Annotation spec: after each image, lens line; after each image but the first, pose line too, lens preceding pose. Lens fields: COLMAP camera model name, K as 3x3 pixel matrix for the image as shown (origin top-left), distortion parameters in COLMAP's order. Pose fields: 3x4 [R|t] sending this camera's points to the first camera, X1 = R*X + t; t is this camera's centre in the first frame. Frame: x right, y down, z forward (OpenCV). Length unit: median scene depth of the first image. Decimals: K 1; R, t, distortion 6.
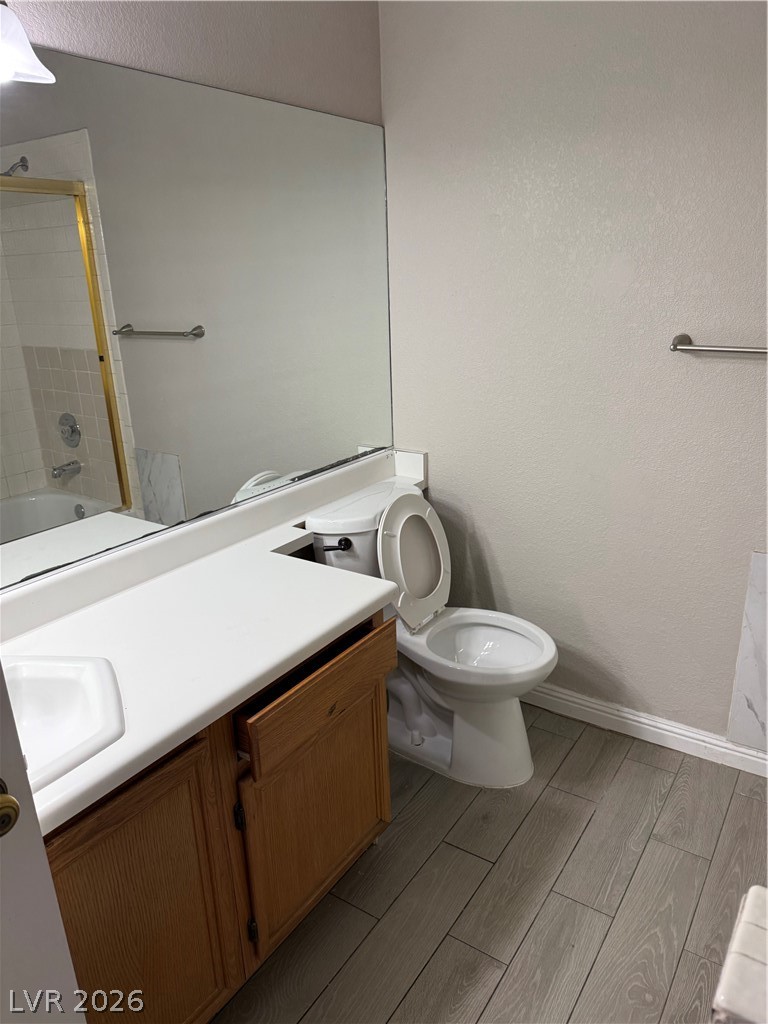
lens RADIAL K [[724.7, 0, 385.1], [0, 724.7, 517.5], [0, 0, 1]] dist [0.029747, -0.041919]
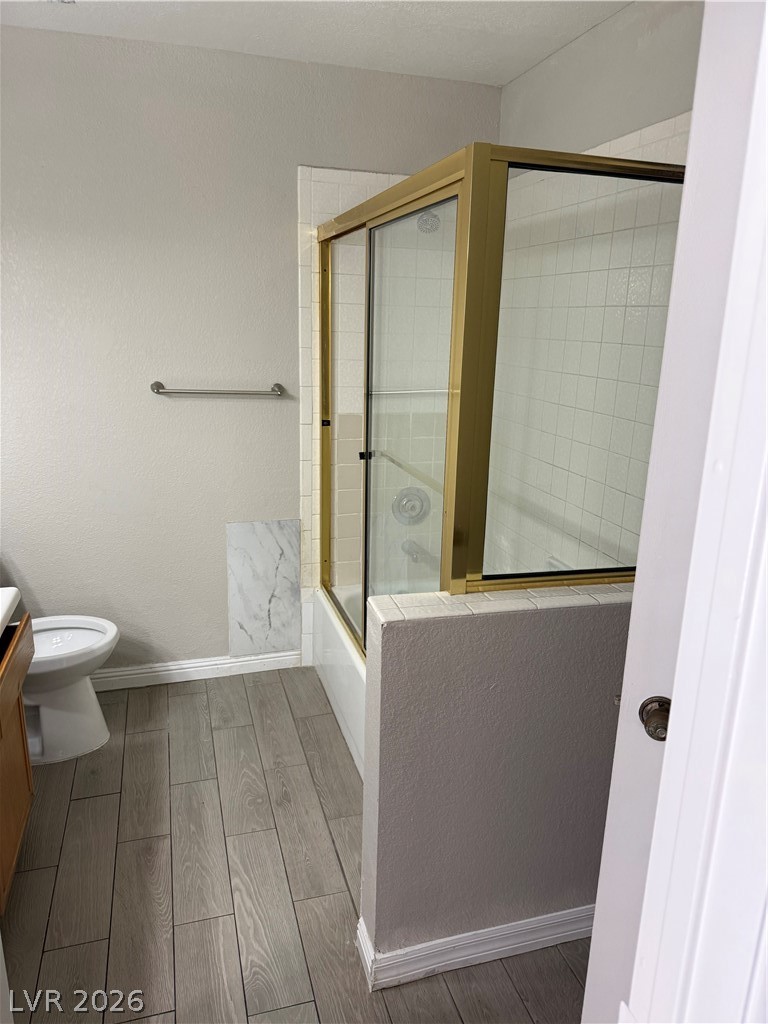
lens RADIAL K [[724.7, 0, 385.1], [0, 724.7, 517.5], [0, 0, 1]] dist [0.029747, -0.041919]
pose [[0.633284, -0.157636, 0.757695, -0.426683], [0.201825, 0.978798, 0.034950, 0.049582], [-0.747140, 0.130788, 0.651672, -0.230325]]
